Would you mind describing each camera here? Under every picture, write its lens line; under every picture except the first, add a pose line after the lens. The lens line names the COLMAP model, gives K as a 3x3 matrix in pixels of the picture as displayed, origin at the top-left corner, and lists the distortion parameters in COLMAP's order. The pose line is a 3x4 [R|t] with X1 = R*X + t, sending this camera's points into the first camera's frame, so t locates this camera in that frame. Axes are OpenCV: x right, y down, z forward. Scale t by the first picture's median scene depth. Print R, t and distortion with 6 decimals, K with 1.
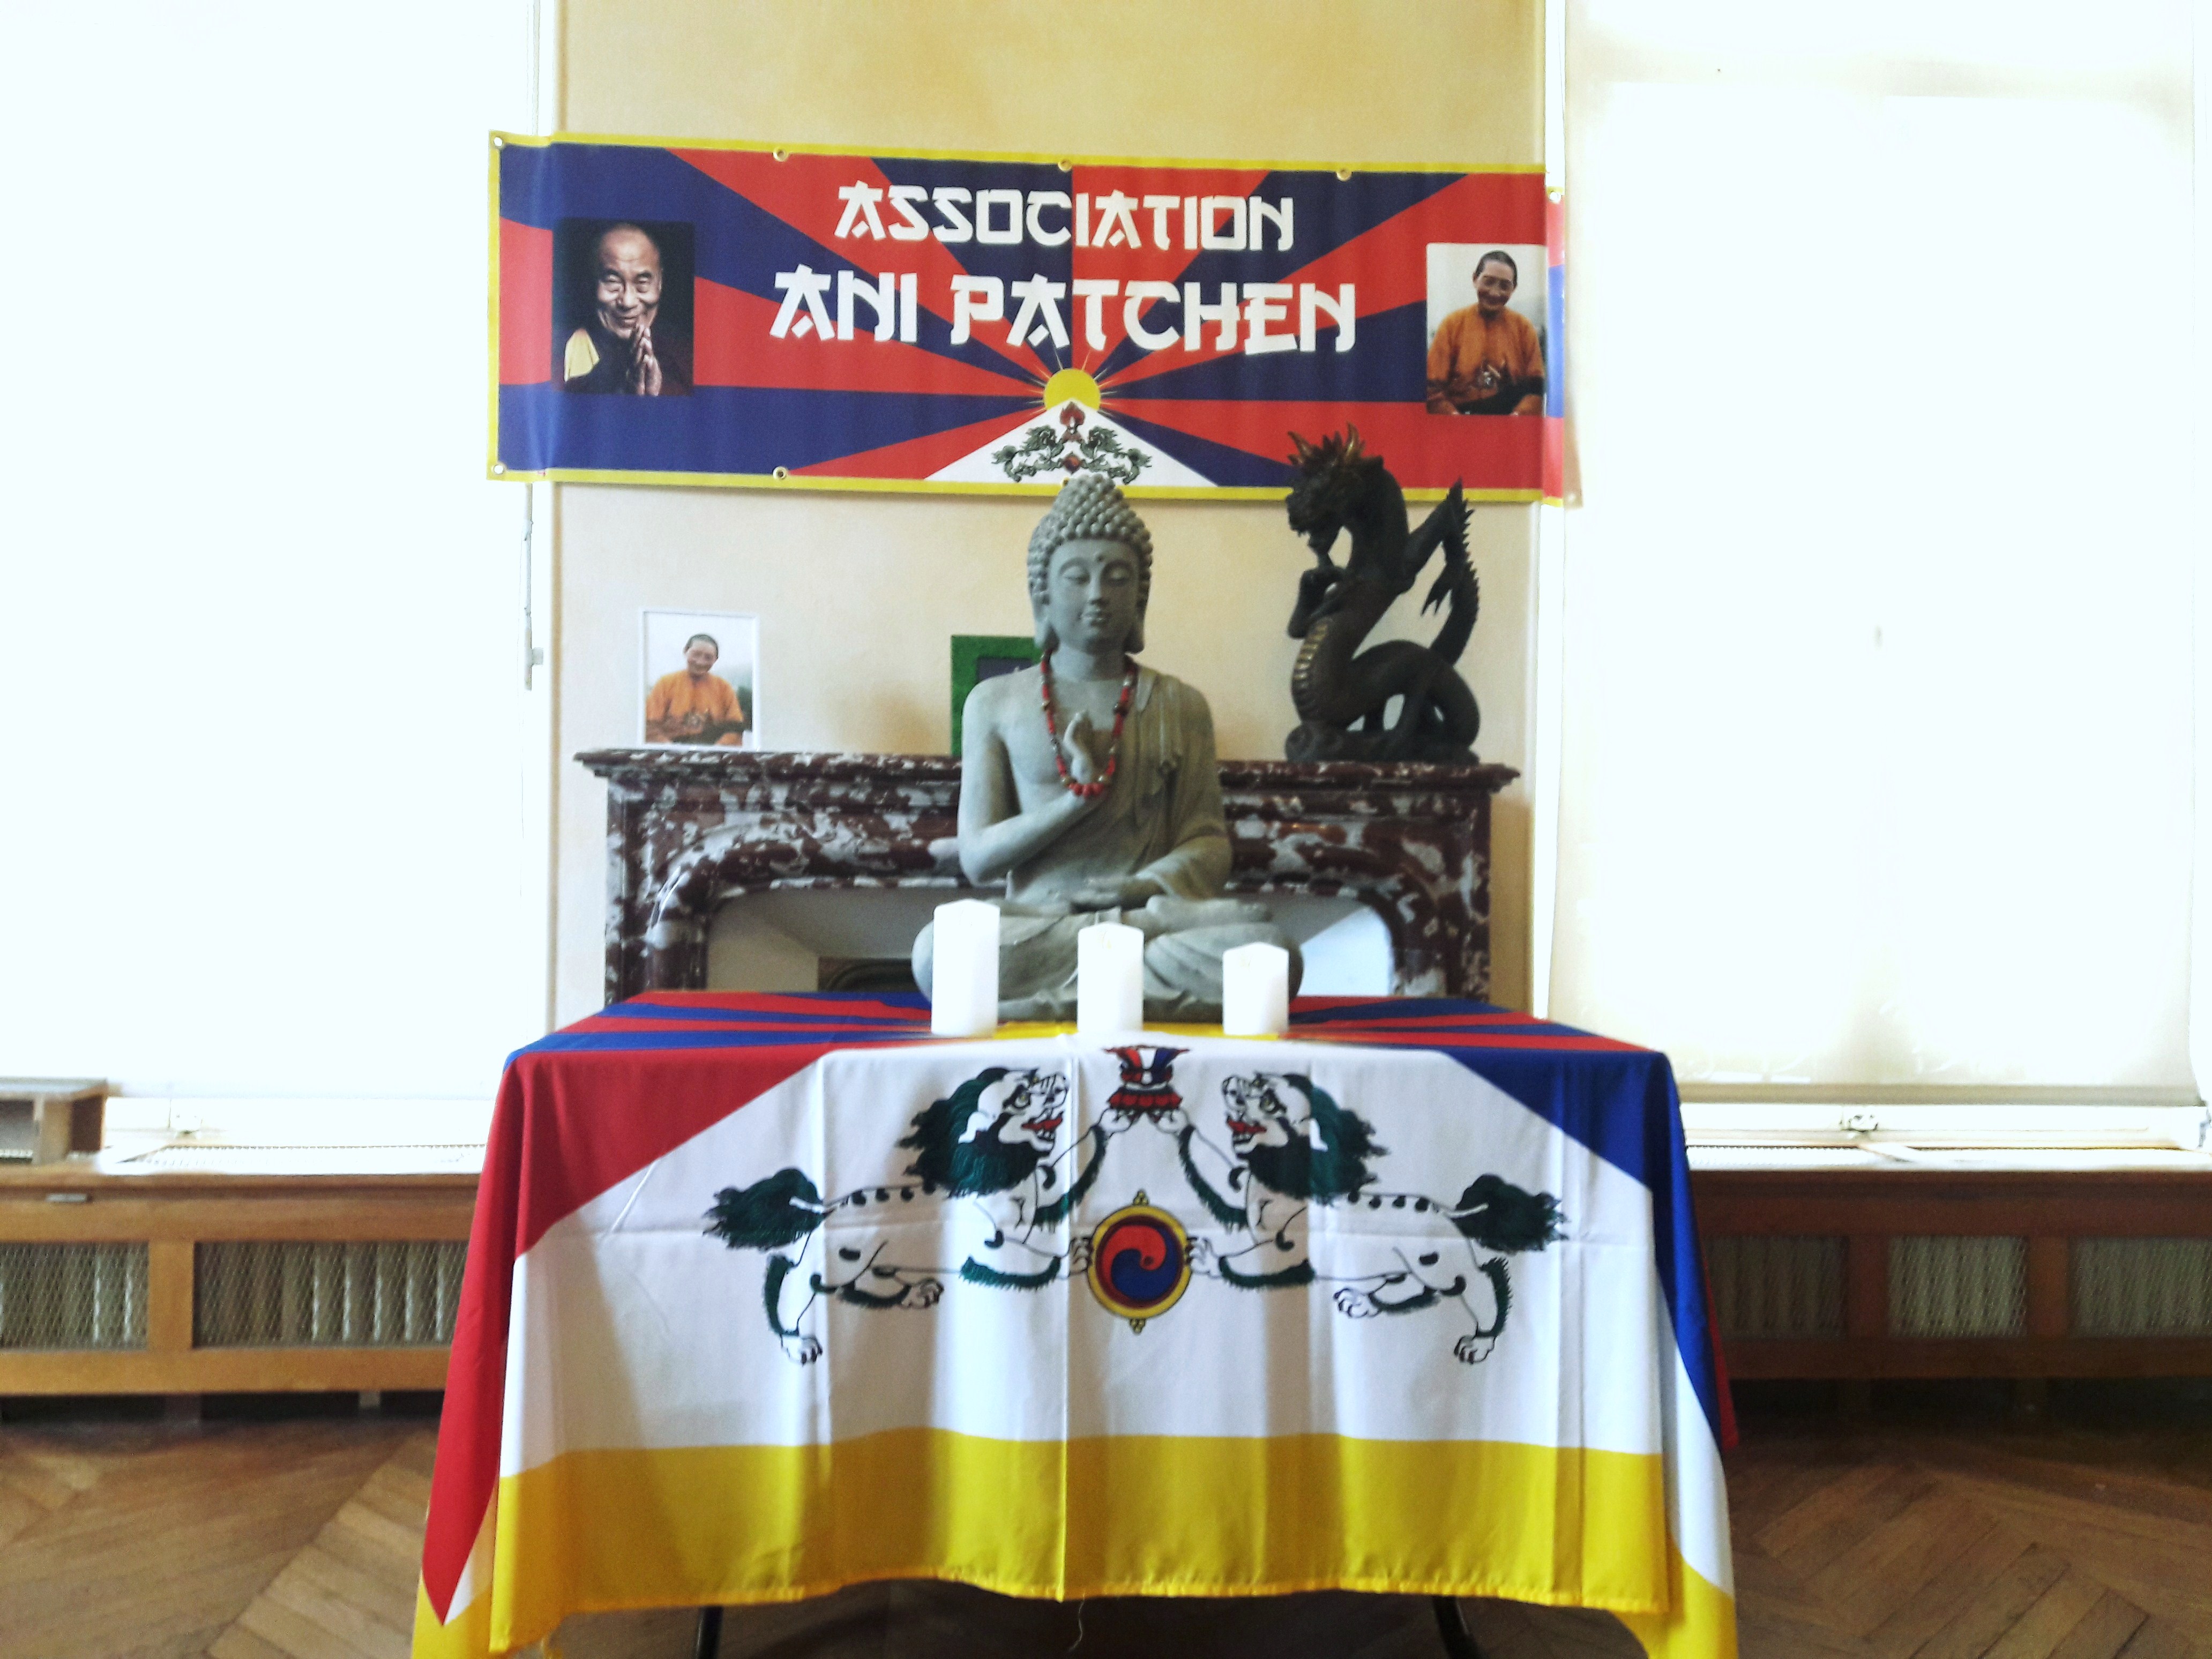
lens RADIAL K [[1809.9, 0, 1104.1], [0, 1809.9, 831.1], [0, 0, 1]] dist [0.068681, 0.001753]
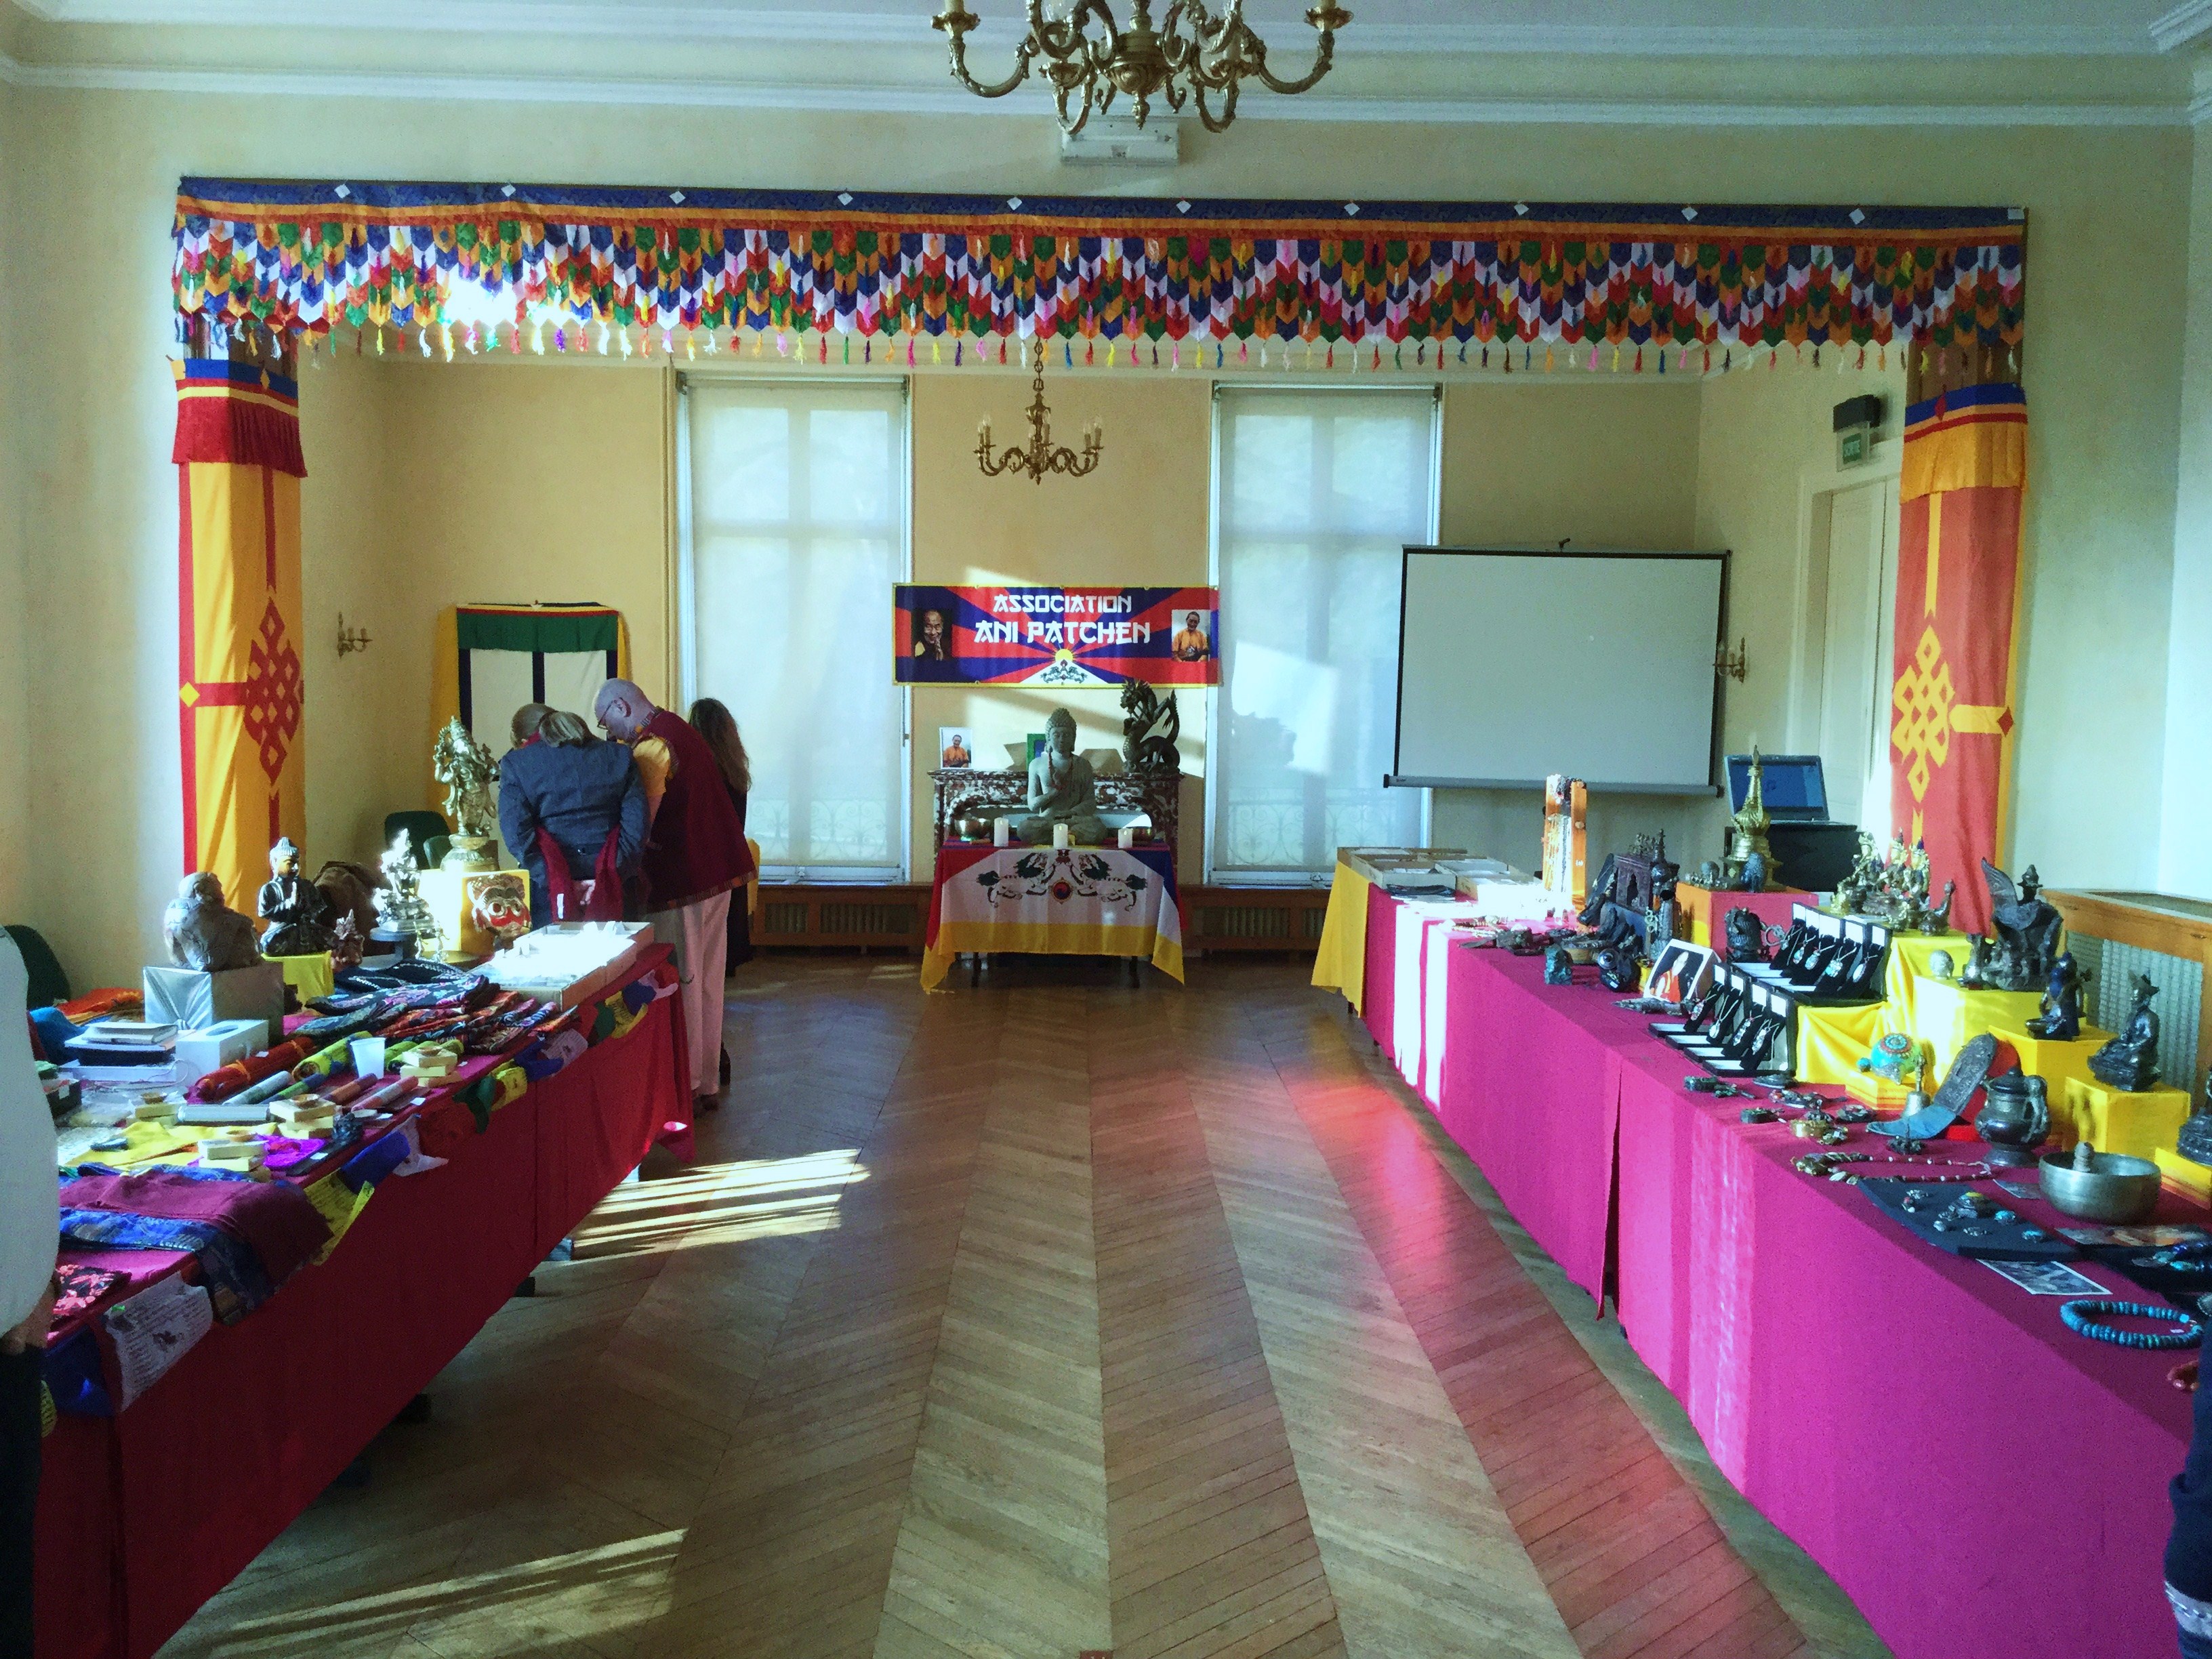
lens RADIAL K [[1980.6, 0, 1108.7], [0, 1980.6, 836.2], [0, 0, 1]] dist [-0.000760, 0.003709]
pose [[0.998265, 0.008441, -0.058266, 0.281217], [-0.003176, 0.995947, 0.089882, -0.242669], [0.058788, -0.089541, 0.994247, -2.656306]]
